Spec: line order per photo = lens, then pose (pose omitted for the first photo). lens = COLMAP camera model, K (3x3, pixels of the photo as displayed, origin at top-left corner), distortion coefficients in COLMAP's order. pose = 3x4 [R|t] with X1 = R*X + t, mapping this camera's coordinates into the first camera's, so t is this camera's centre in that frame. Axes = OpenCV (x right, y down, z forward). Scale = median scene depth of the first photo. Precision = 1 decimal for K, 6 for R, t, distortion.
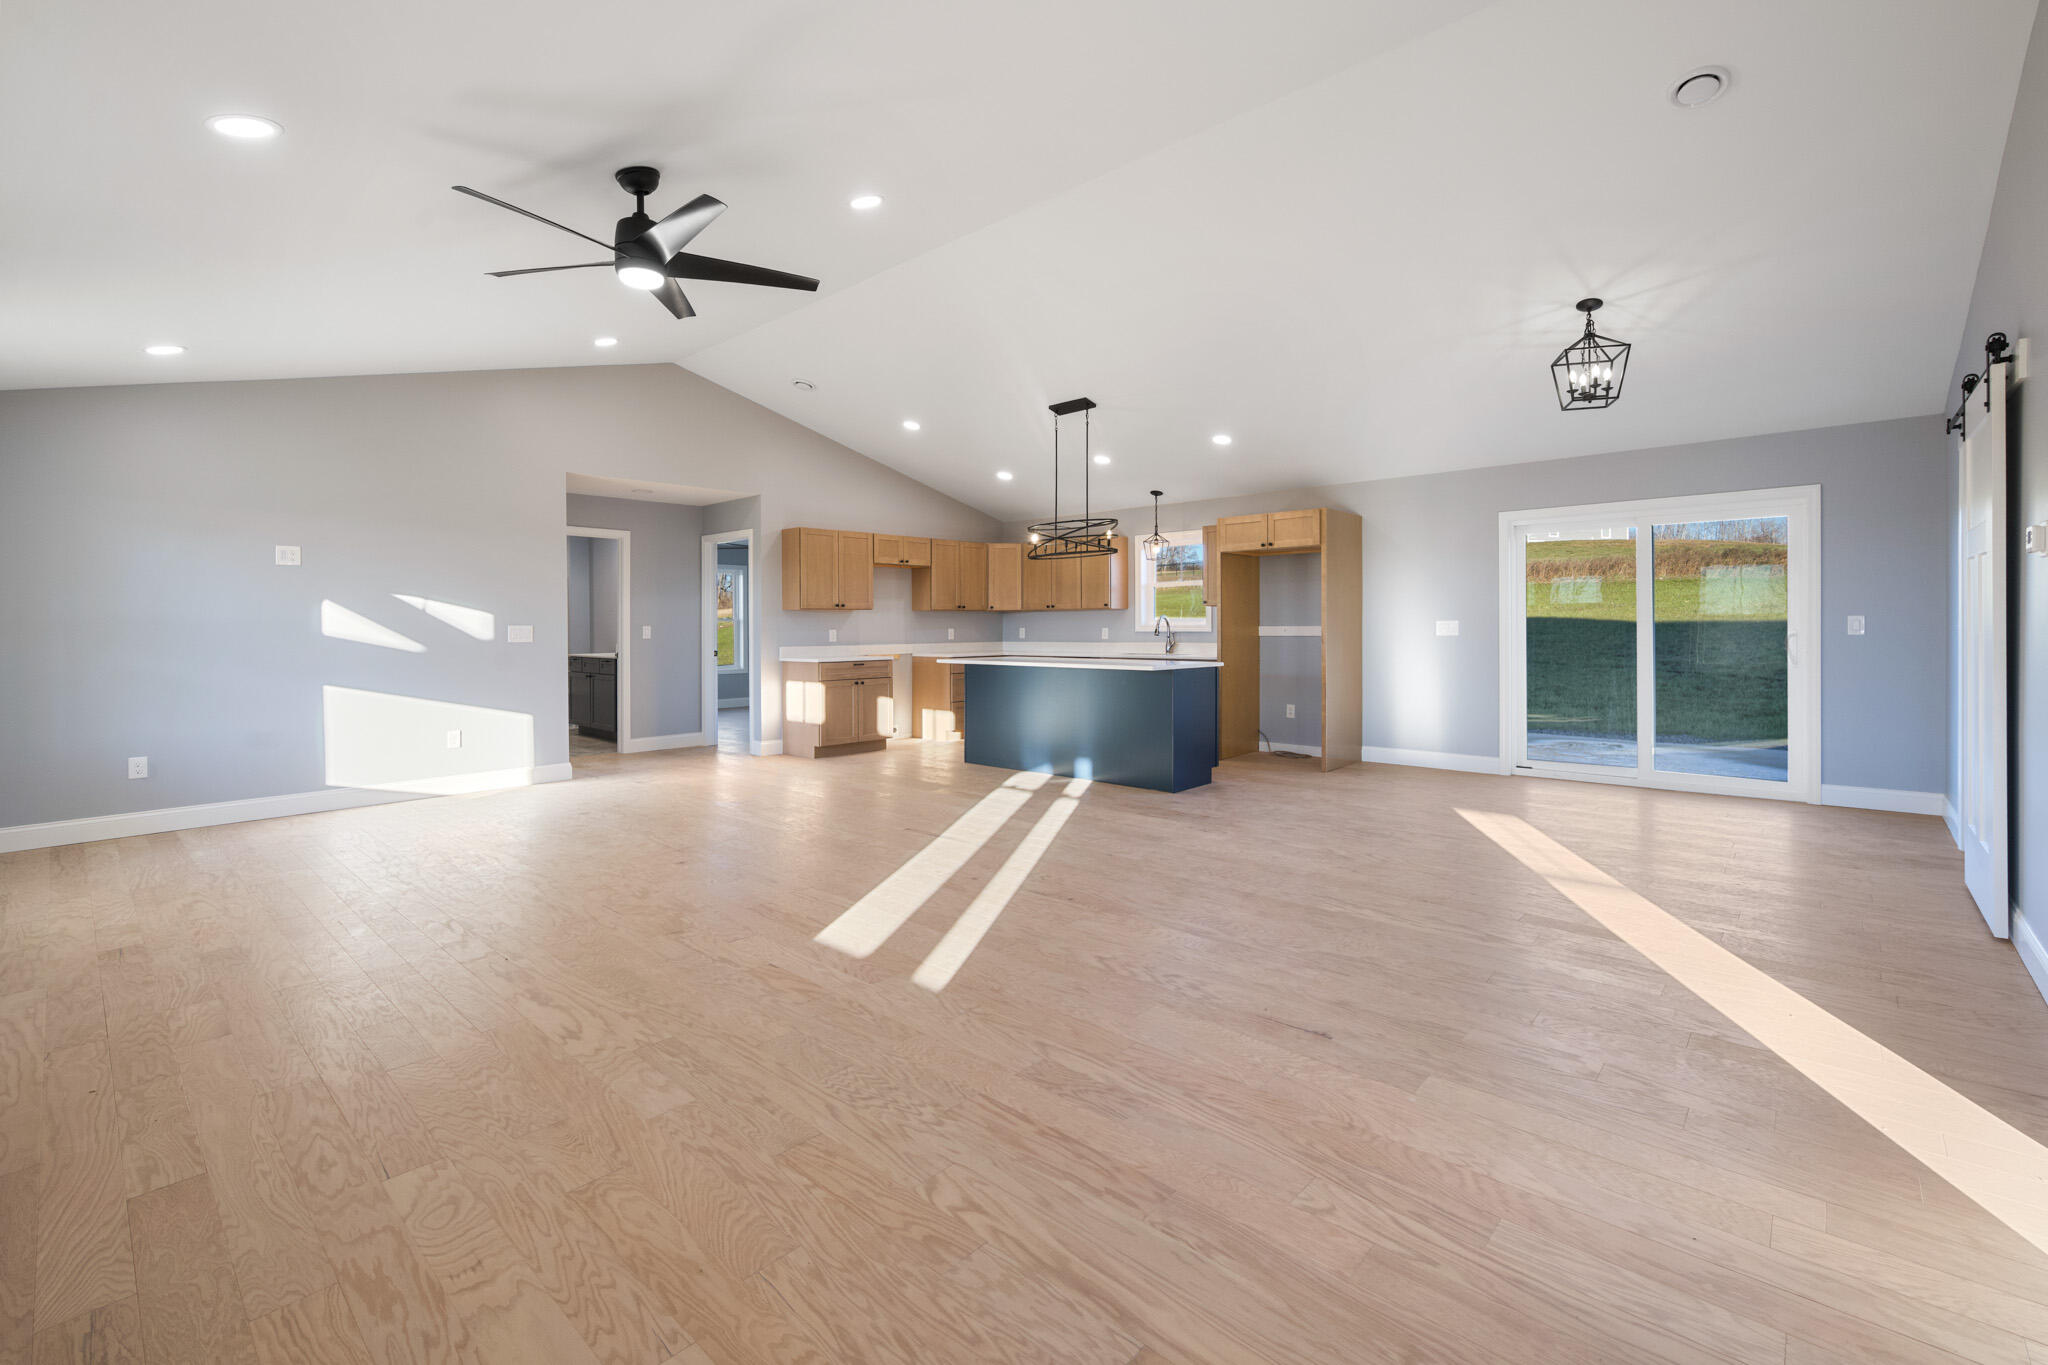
lens RADIAL K [[877.7, 0, 1022.1], [0, 877.7, 627.7], [0, 0, 1]] dist [-0.002299, 0.001245]
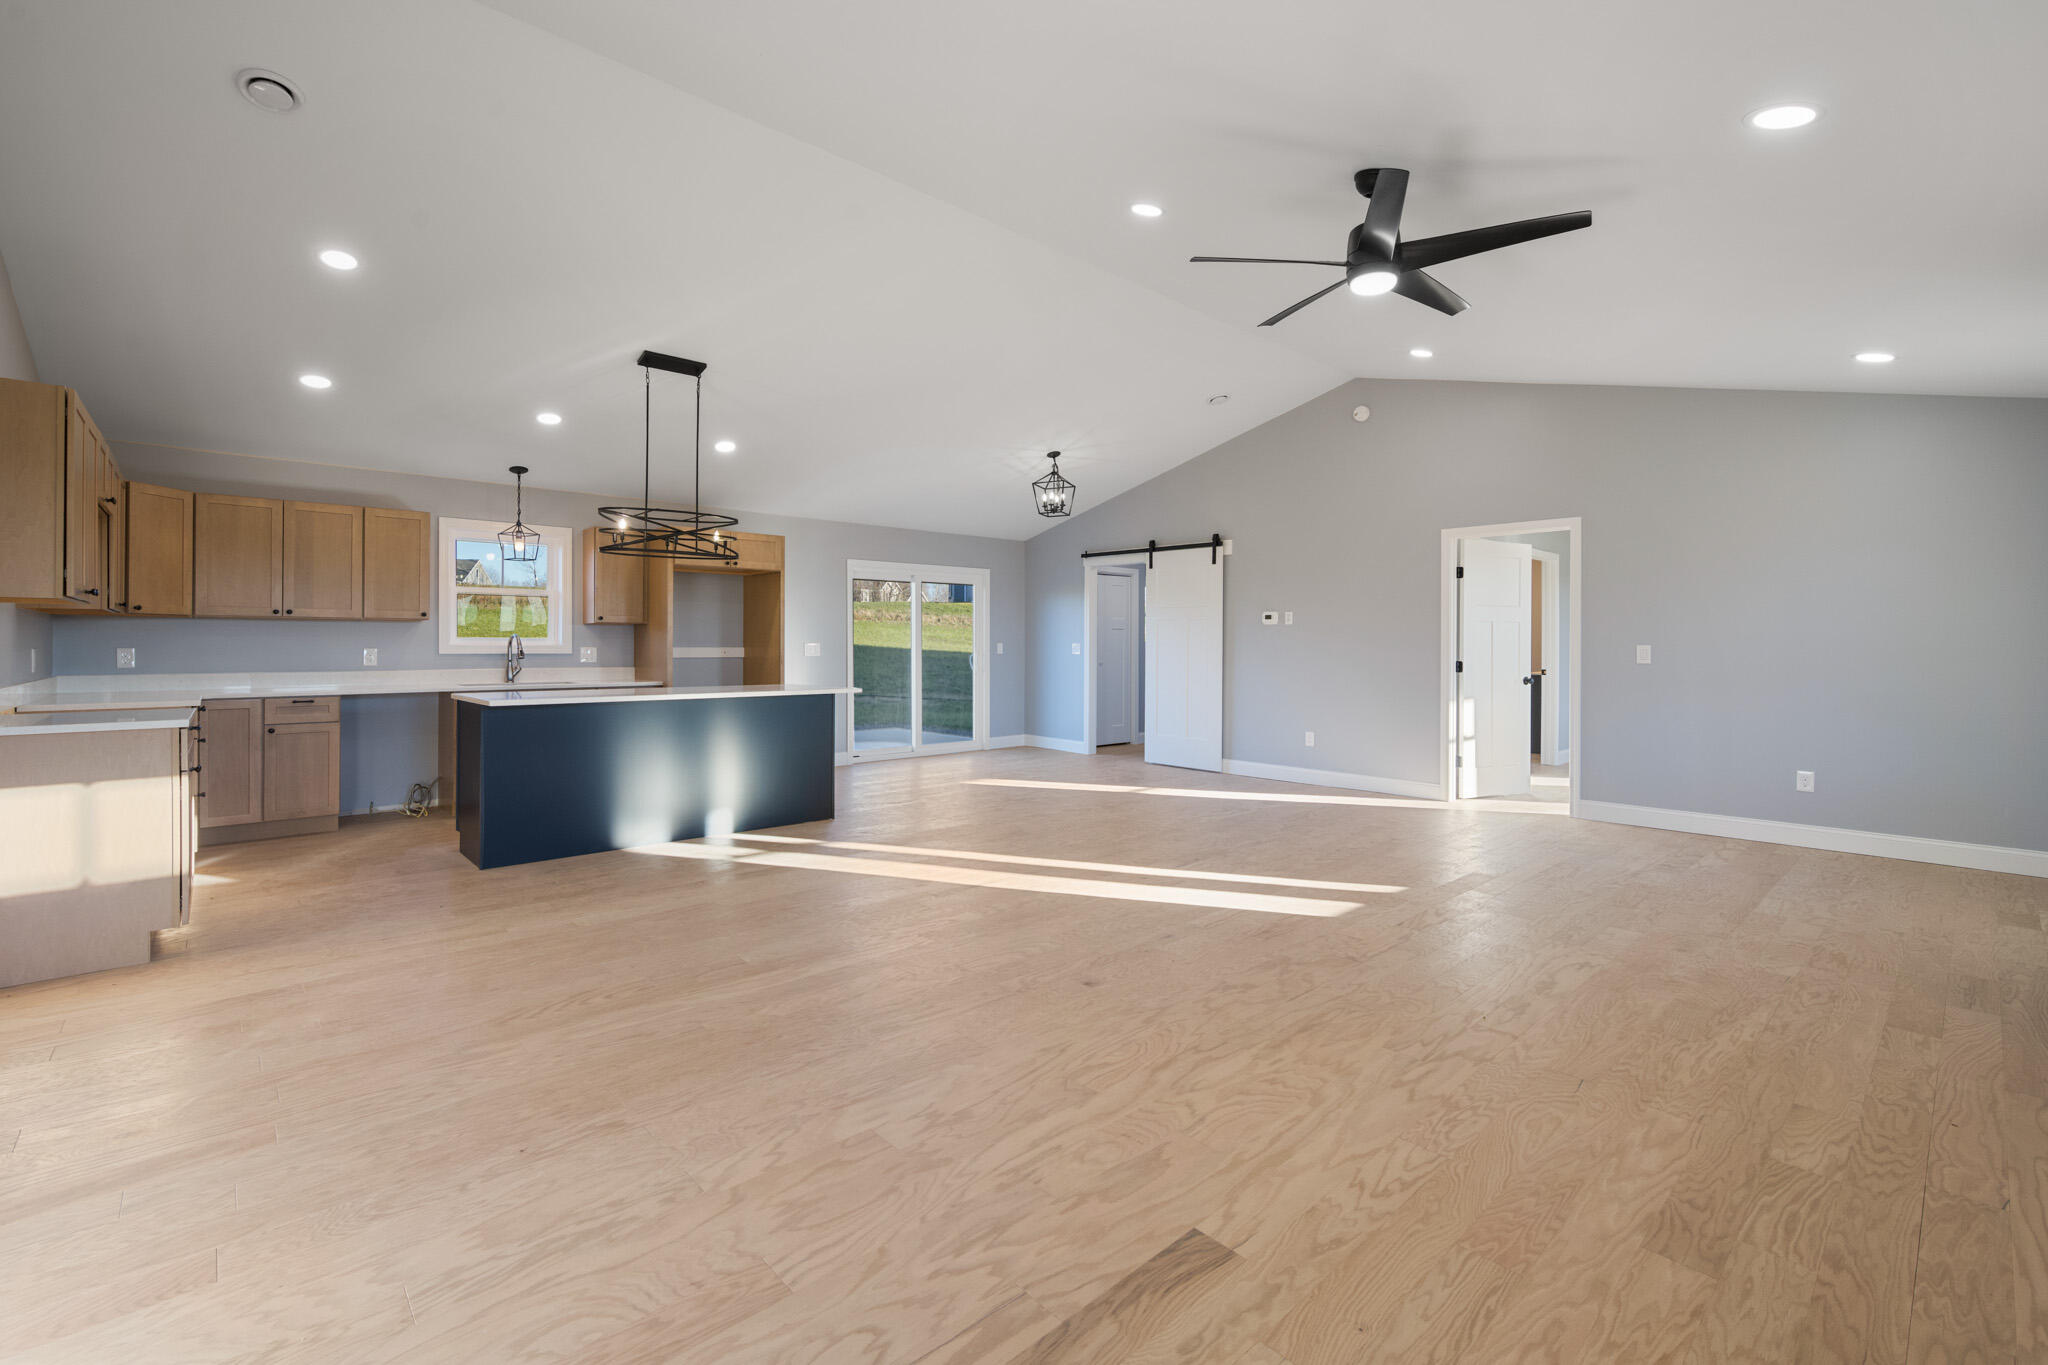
lens RADIAL K [[877.7, 0, 1001.3], [0, 877.7, 647.2], [0, 0, 1]] dist [-0.002299, 0.001245]
pose [[0.103977, 0.004516, 0.994569, -0.730009], [-0.002186, 0.999988, -0.004312, 0.001608], [-0.994577, -0.001726, 0.103986, 0.665575]]
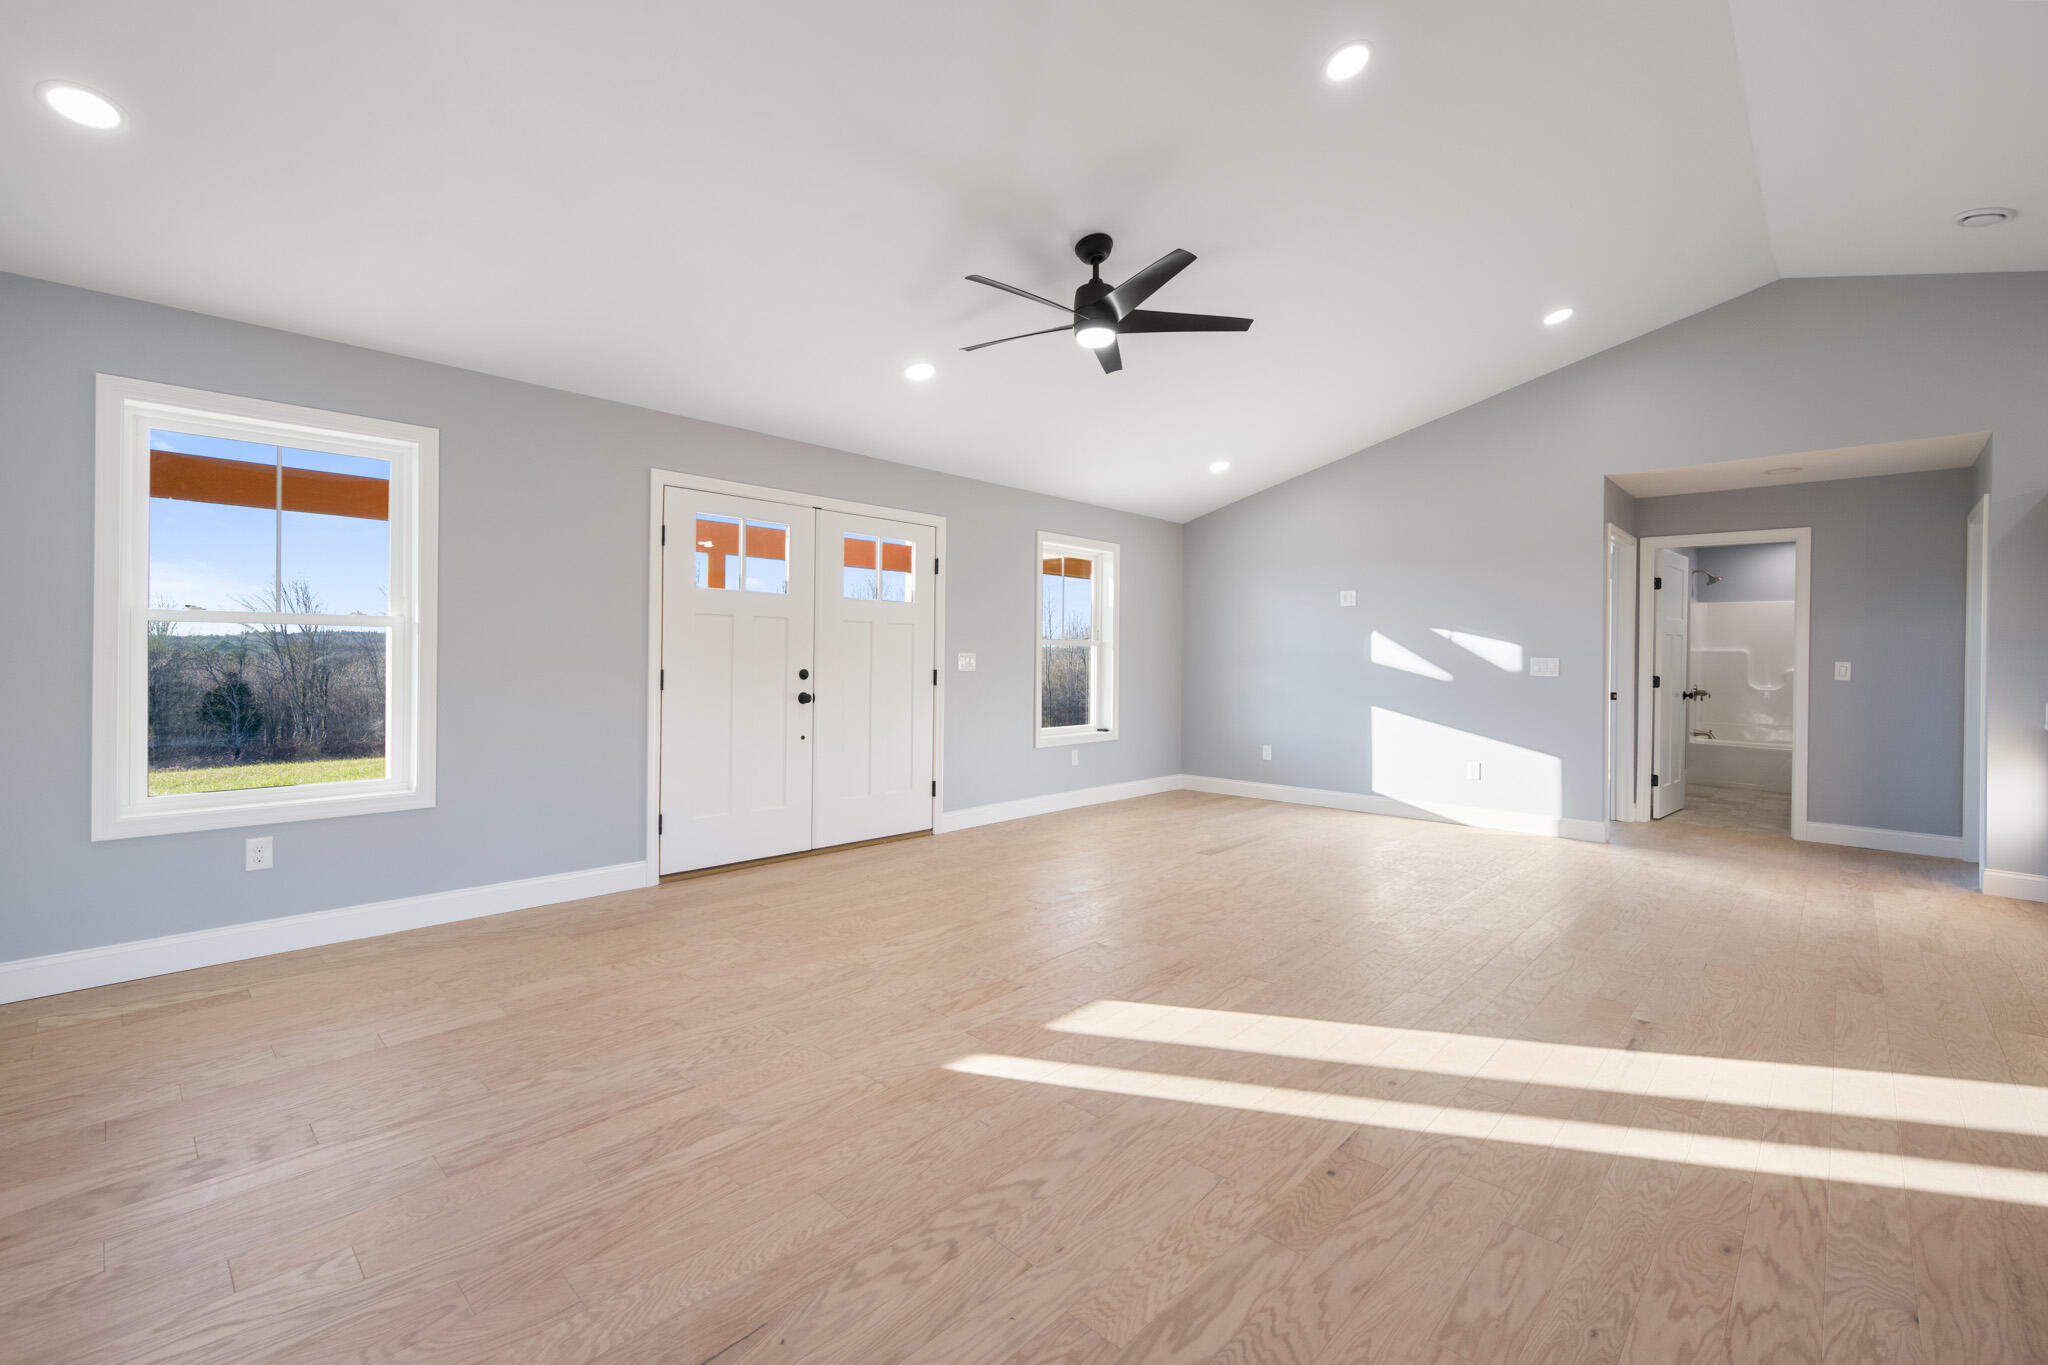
lens RADIAL K [[877.7, 0, 1020.7], [0, 877.7, 668.0], [0, 0, 1]] dist [-0.002299, 0.001245]
pose [[-0.016041, 0.020478, -0.999662, 0.337377], [-0.013932, 0.999689, 0.020702, -0.002939], [0.999774, 0.014259, -0.015751, 0.471998]]
